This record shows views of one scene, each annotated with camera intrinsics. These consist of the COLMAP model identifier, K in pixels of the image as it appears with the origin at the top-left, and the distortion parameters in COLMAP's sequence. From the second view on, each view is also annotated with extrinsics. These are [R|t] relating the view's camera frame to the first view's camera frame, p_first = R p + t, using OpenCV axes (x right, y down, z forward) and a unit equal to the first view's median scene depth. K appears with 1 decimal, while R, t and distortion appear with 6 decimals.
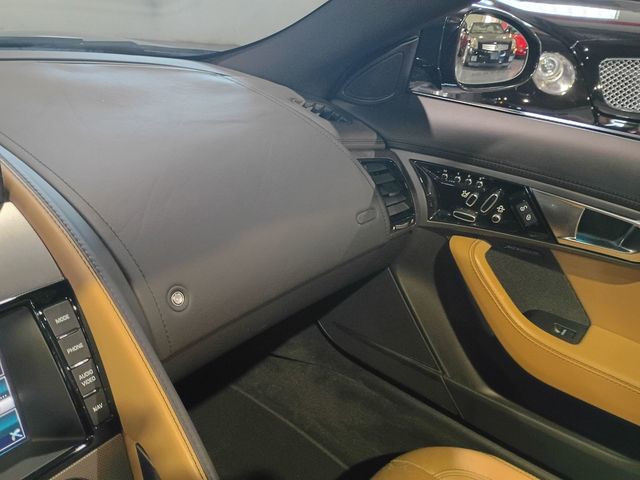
lens RADIAL K [[544.9, 0, 316.3], [0, 544.9, 237.8], [0, 0, 1]] dist [0.099880, -0.122725]
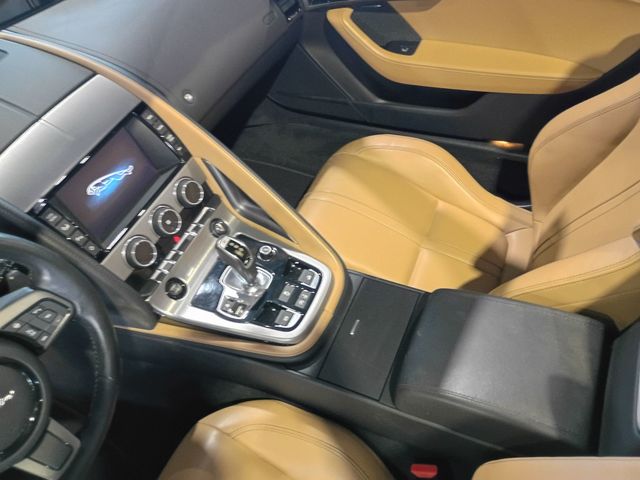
lens RADIAL K [[548.7, 0, 319.8], [0, 548.7, 230.5], [0, 0, 1]] dist [0.087893, -0.090486]
pose [[0.947074, -0.320981, -0.004634, 0.034374], [0.301209, 0.883561, 0.358598, -0.025230], [-0.111009, -0.341014, 0.933481, -0.711247]]
